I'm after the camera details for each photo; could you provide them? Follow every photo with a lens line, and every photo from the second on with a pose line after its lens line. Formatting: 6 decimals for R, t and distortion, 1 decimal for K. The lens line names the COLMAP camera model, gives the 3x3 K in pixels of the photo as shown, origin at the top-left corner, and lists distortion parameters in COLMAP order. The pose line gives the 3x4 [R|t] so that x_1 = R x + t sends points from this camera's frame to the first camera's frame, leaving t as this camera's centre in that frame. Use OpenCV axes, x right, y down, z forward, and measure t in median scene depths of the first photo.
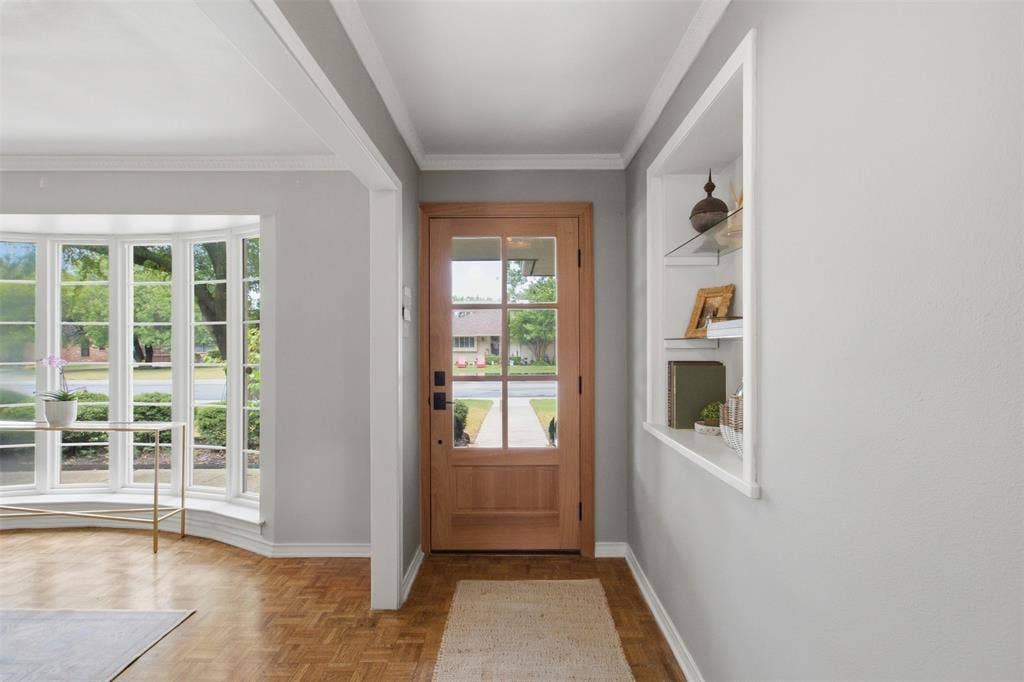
lens RADIAL K [[471.2, 0, 511.3], [0, 471.2, 344.7], [0, 0, 1]] dist [0.004206, 0.000569]
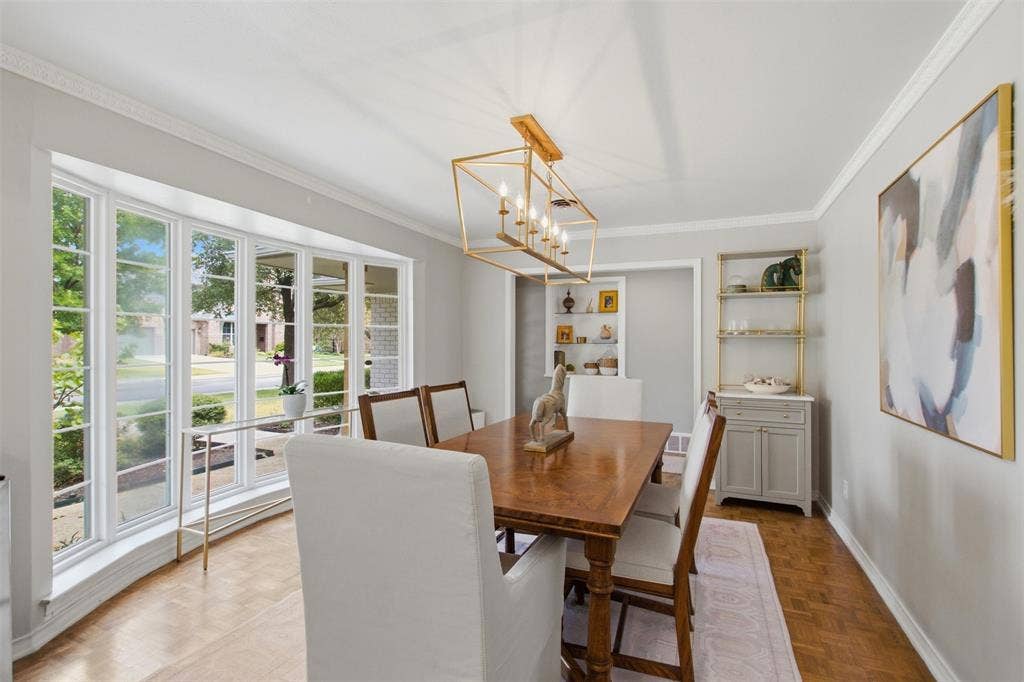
lens RADIAL K [[471.2, 0, 511.9], [0, 471.2, 343.3], [0, 0, 1]] dist [0.004206, 0.000569]
pose [[0.379577, 0.002808, 0.925156, -1.609444], [-0.015473, 0.999875, 0.003313, -0.010673], [-0.925031, -0.015573, 0.379573, 0.109131]]
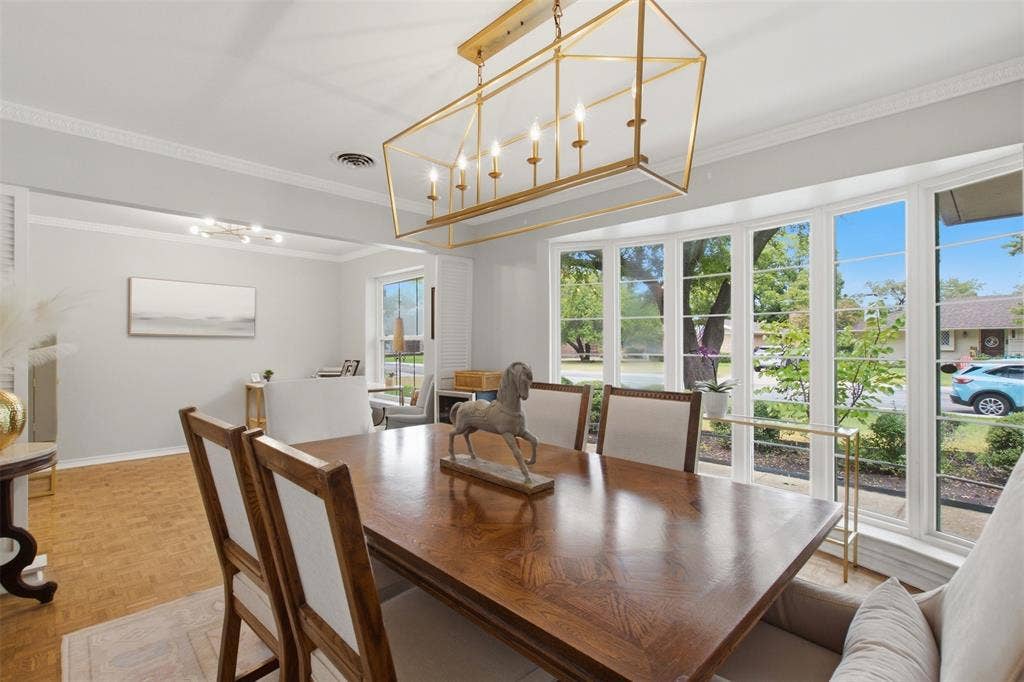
lens RADIAL K [[471.2, 0, 516.2], [0, 471.2, 341.9], [0, 0, 1]] dist [0.004206, 0.000569]
pose [[0.716203, -0.002100, -0.697889, -0.521974], [0.001300, 0.999998, -0.001675, 0.013959], [0.697891, 0.000293, 0.716204, -0.004681]]
